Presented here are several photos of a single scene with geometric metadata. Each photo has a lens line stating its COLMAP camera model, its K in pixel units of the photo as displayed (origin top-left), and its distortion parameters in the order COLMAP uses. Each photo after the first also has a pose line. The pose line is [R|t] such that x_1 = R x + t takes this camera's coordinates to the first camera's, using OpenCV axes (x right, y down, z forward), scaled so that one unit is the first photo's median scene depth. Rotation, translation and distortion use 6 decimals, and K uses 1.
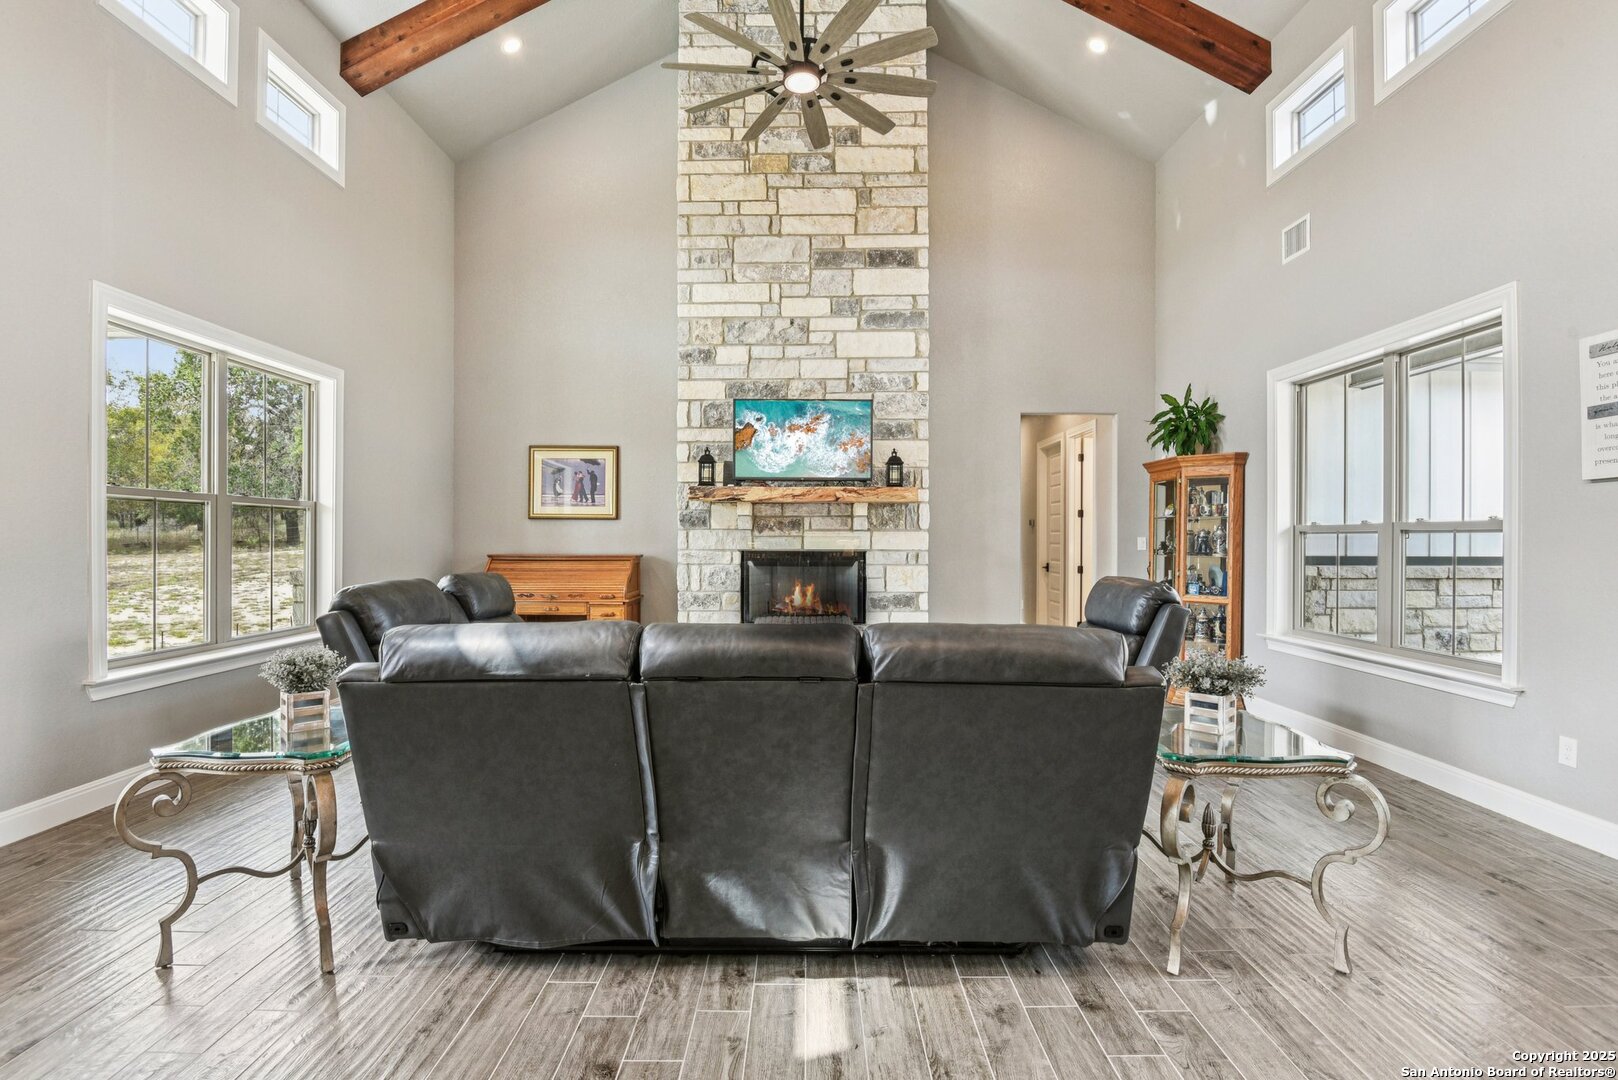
lens RADIAL K [[763.5, 0, 804.5], [0, 763.5, 541.4], [0, 0, 1]] dist [-0.010161, -0.011135]
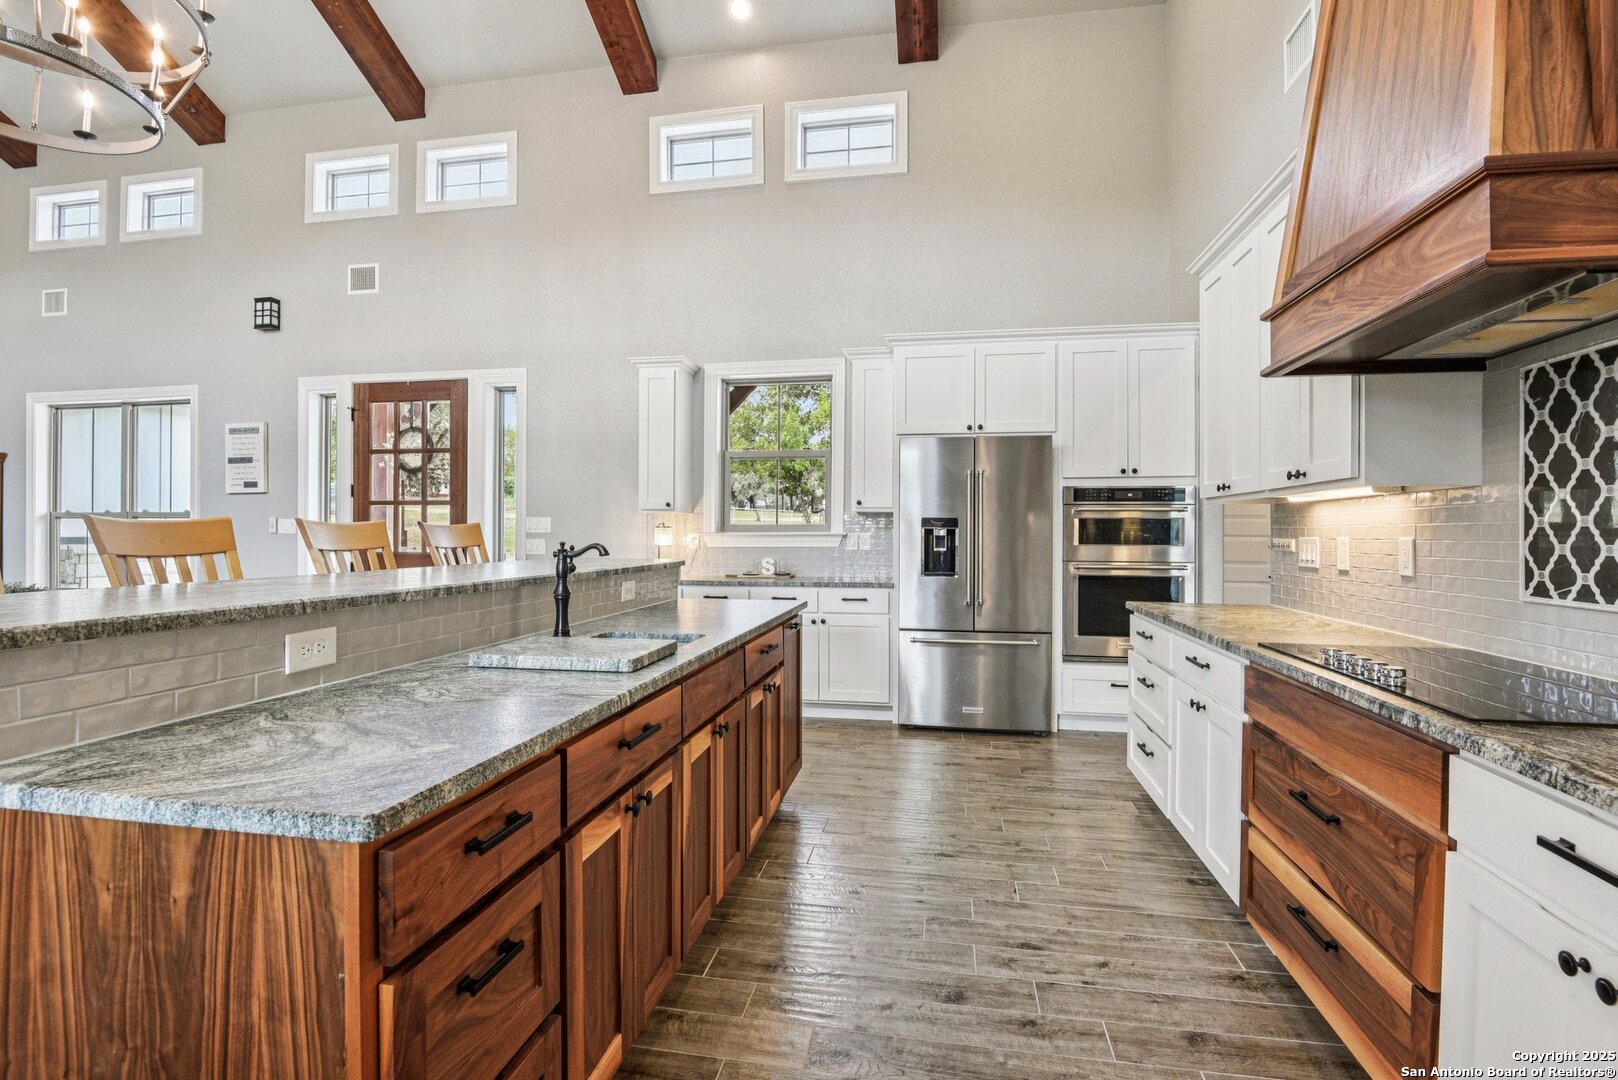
lens RADIAL K [[793.3, 0, 802.3], [0, 793.3, 525.6], [0, 0, 1]] dist [-0.015992, -0.005420]
pose [[0.185648, -0.001959, 0.982614, -0.380160], [0.002022, 0.999997, 0.001612, 0.003269], [-0.982614, 0.001688, 0.185652, -0.466544]]
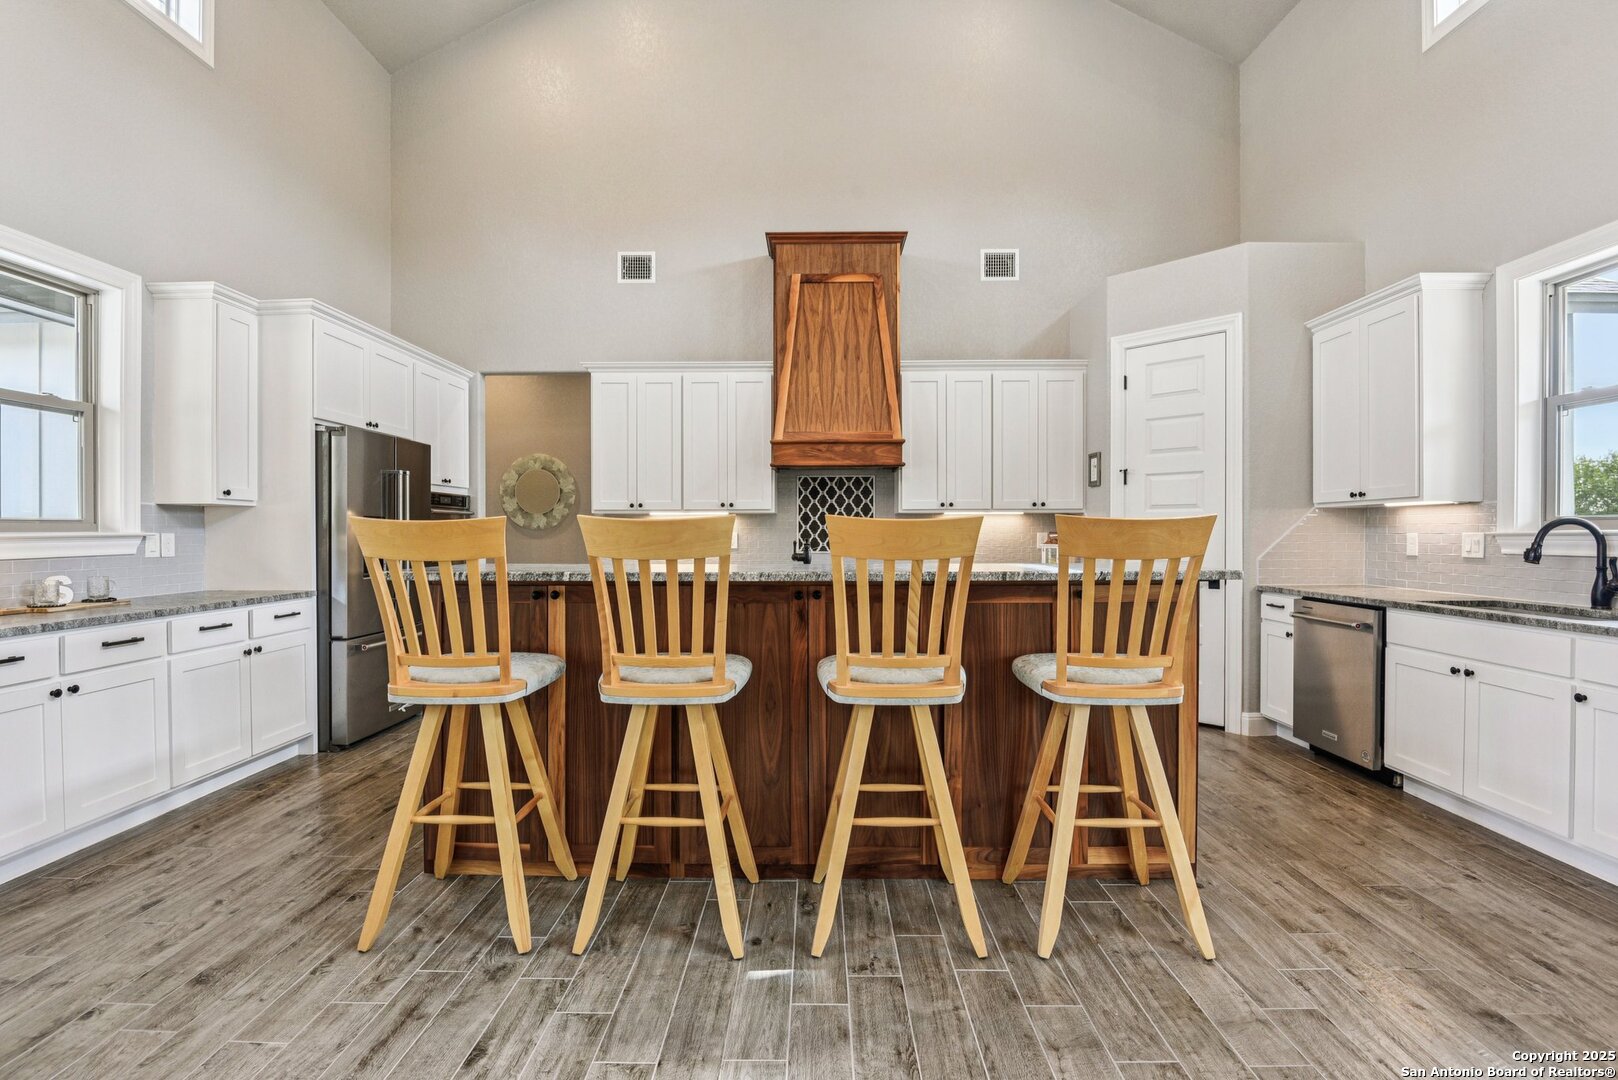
lens RADIAL K [[744.0, 0, 804.3], [0, 744.0, 540.4], [0, 0, 1]] dist [-0.006815, -0.008693]
pose [[-0.999892, -0.003543, 0.014232, -0.010704], [-0.003331, 0.999883, 0.014926, 0.008695], [-0.014283, 0.014877, -0.999787, 0.219046]]
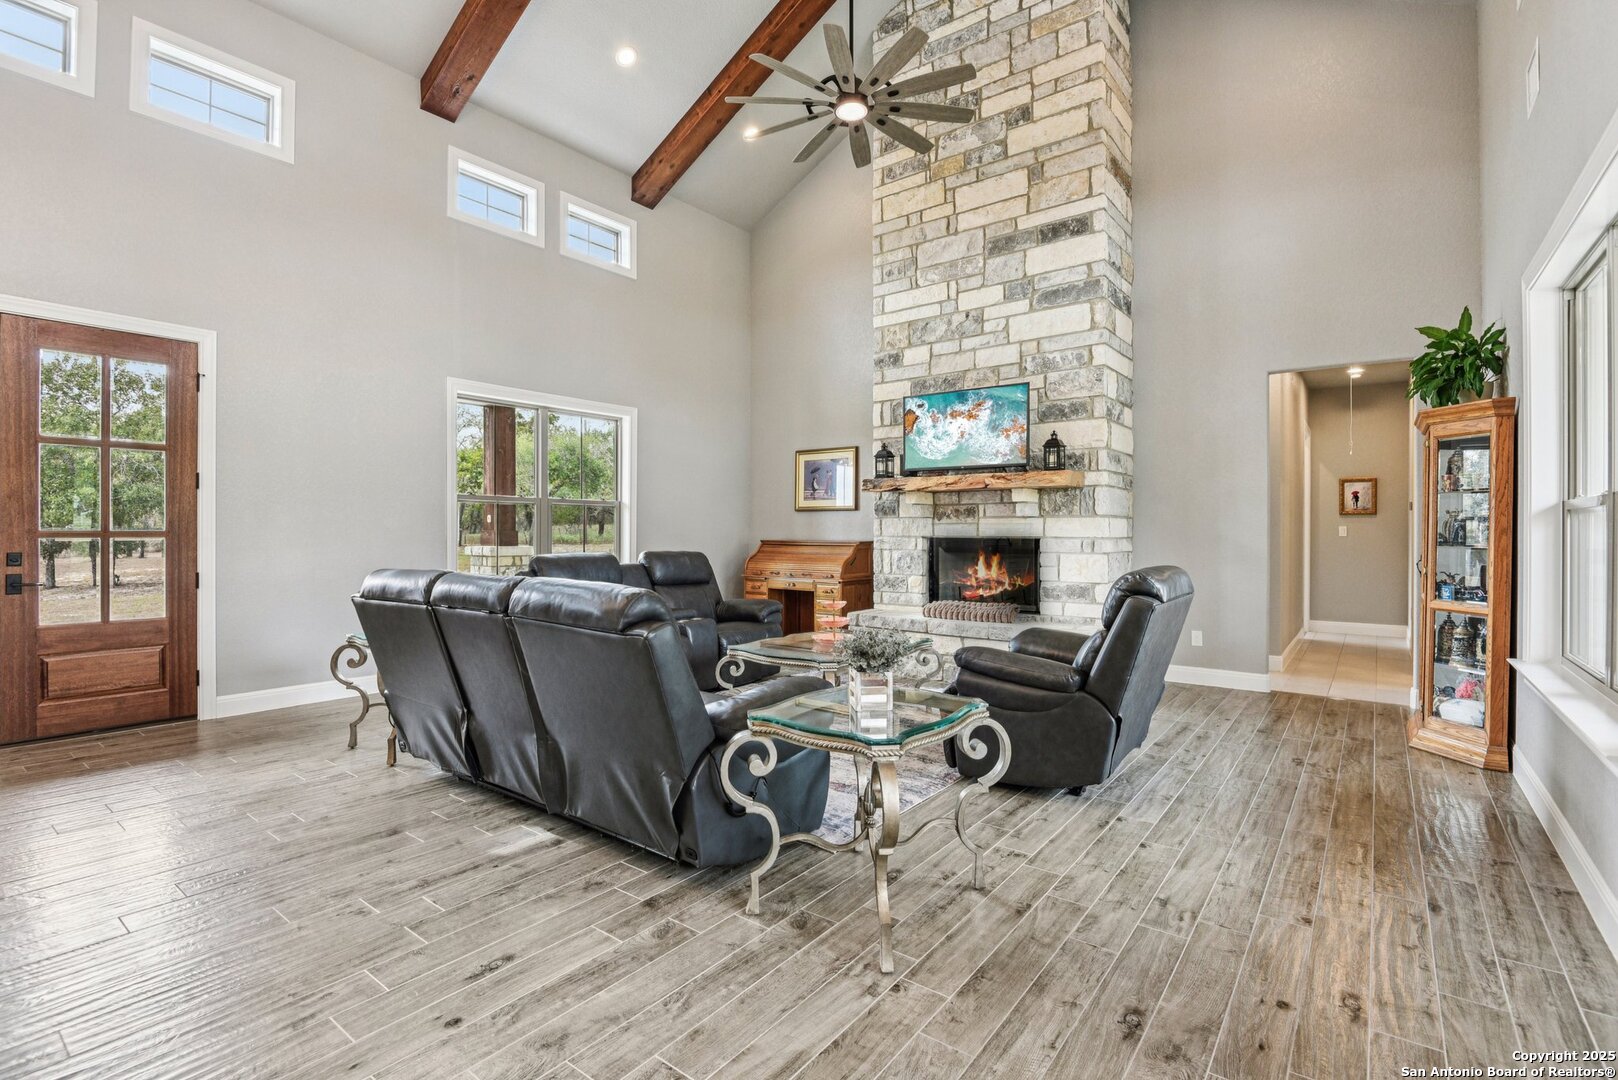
lens RADIAL K [[750.1, 0, 803.7], [0, 750.1, 532.4], [0, 0, 1]] dist [-0.005062, -0.010161]
pose [[0.794721, 0.000118, -0.606976, 0.421221], [-0.002308, 0.999993, -0.002828, 0.008761], [0.606971, 0.003649, 0.794715, 0.065158]]
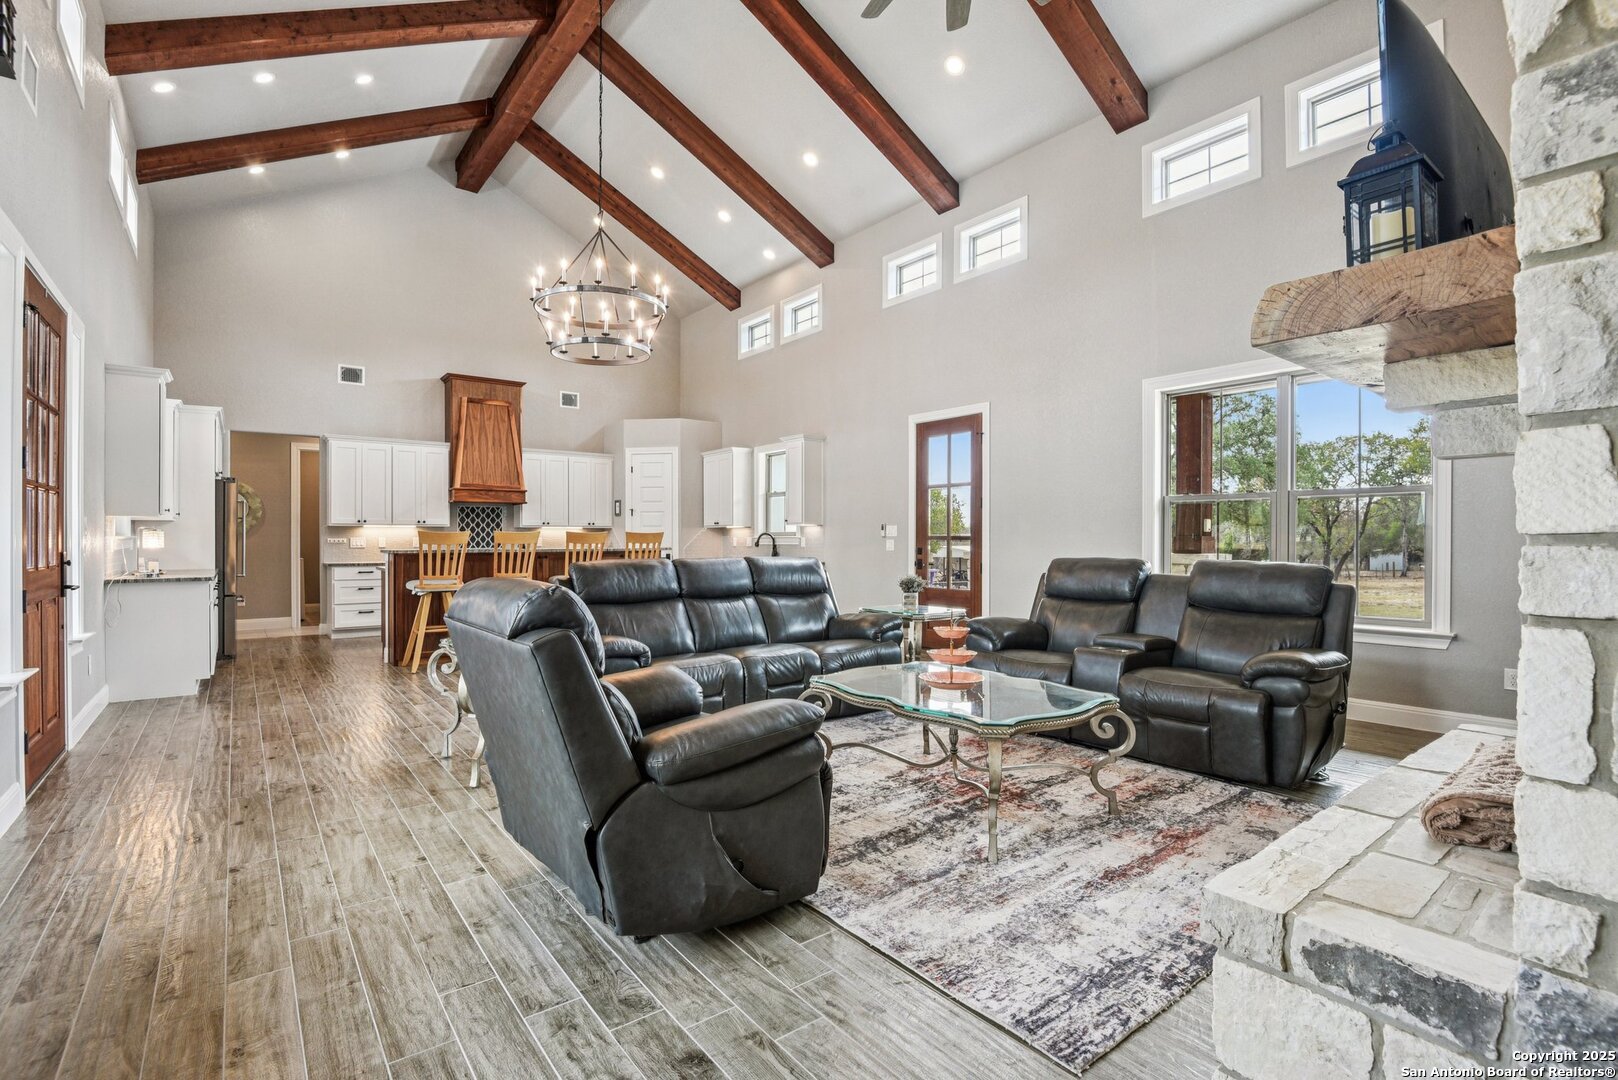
lens RADIAL K [[744.0, 0, 804.3], [0, 744.0, 540.4], [0, 0, 1]] dist [-0.006815, -0.008693]
pose [[-0.792118, -0.003240, -0.610359, 0.394856], [-0.004538, 0.999990, 0.000581, 0.014308], [0.610351, 0.003230, -0.792124, 1.032840]]
